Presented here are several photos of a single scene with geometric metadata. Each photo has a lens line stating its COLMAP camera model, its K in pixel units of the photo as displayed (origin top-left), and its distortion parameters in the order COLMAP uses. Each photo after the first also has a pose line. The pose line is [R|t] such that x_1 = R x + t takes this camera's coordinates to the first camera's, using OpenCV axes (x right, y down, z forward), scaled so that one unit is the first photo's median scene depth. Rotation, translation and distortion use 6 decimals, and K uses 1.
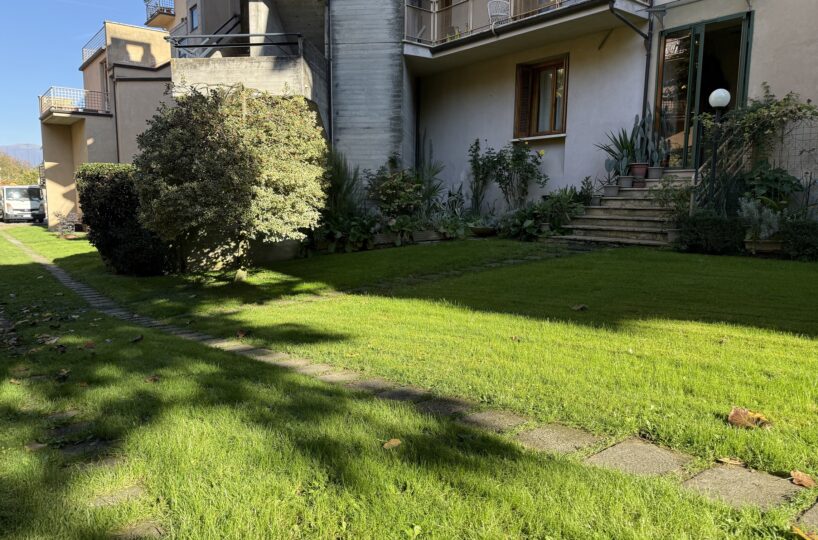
lens RADIAL K [[568.8, 0, 412.2], [0, 568.8, 277.4], [0, 0, 1]] dist [0.075867, -0.107032]
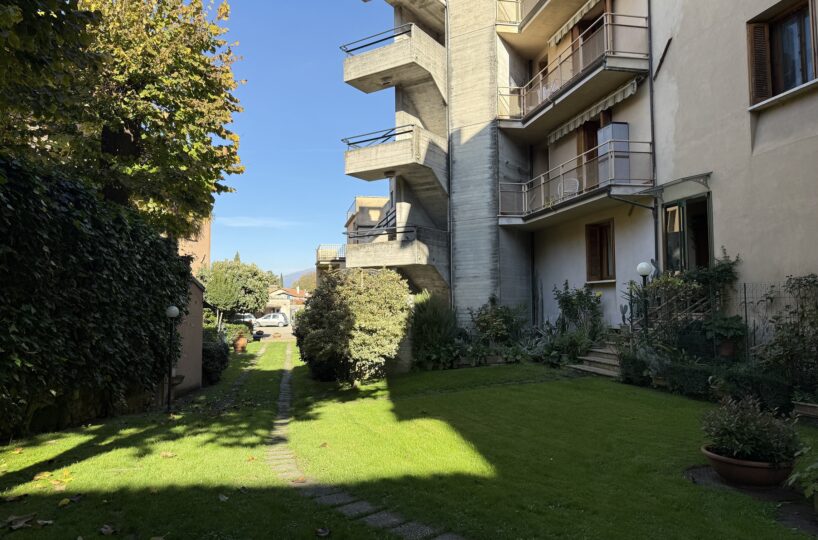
lens RADIAL K [[568.8, 0, 406.1], [0, 568.8, 267.3], [0, 0, 1]] dist [0.075867, -0.107032]
pose [[0.888744, -0.045190, -0.456170, 0.451384], [-0.046137, 0.981258, -0.187093, -0.024575], [0.456076, 0.187324, 0.870003, -0.302567]]
